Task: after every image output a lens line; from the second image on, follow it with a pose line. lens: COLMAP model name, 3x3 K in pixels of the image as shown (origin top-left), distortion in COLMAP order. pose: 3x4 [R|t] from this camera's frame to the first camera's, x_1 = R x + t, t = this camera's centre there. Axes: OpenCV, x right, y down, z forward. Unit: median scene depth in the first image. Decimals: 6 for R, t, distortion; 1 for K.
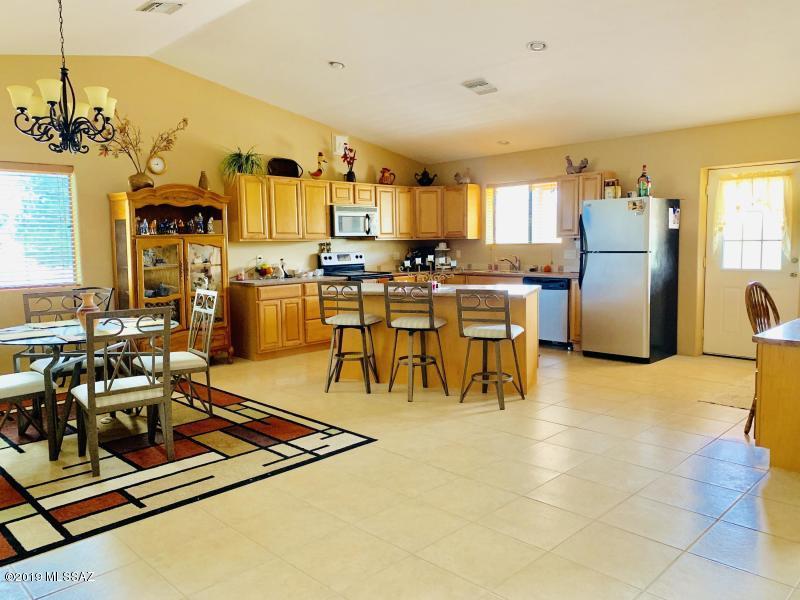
lens RADIAL K [[616.4, 0, 399.3], [0, 616.4, 297.3], [0, 0, 1]] dist [0.042285, -0.011344]
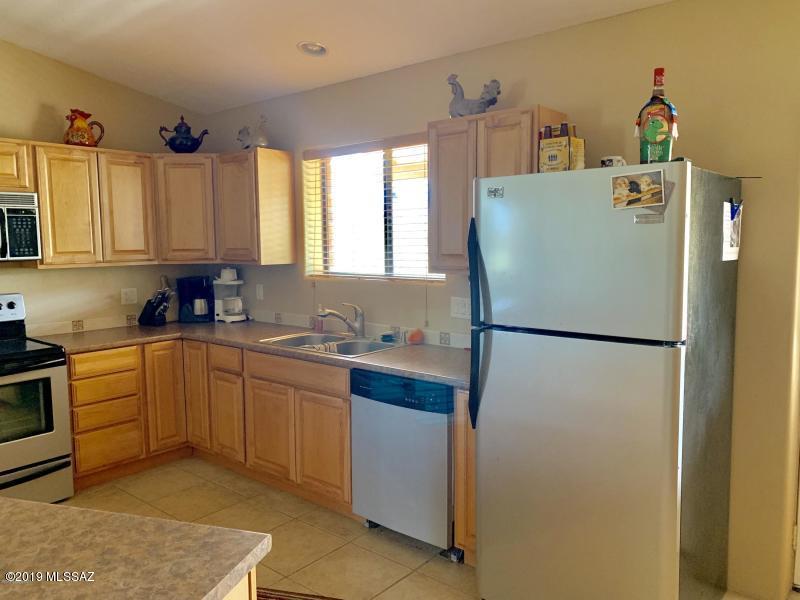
lens RADIAL K [[616.4, 0, 399.5], [0, 616.4, 300.9], [0, 0, 1]] dist [0.042285, -0.011344]
pose [[0.995735, -0.002336, 0.092227, 0.194884], [0.001623, 0.999968, 0.007816, -0.079735], [-0.092243, -0.007633, 0.995707, 0.582970]]
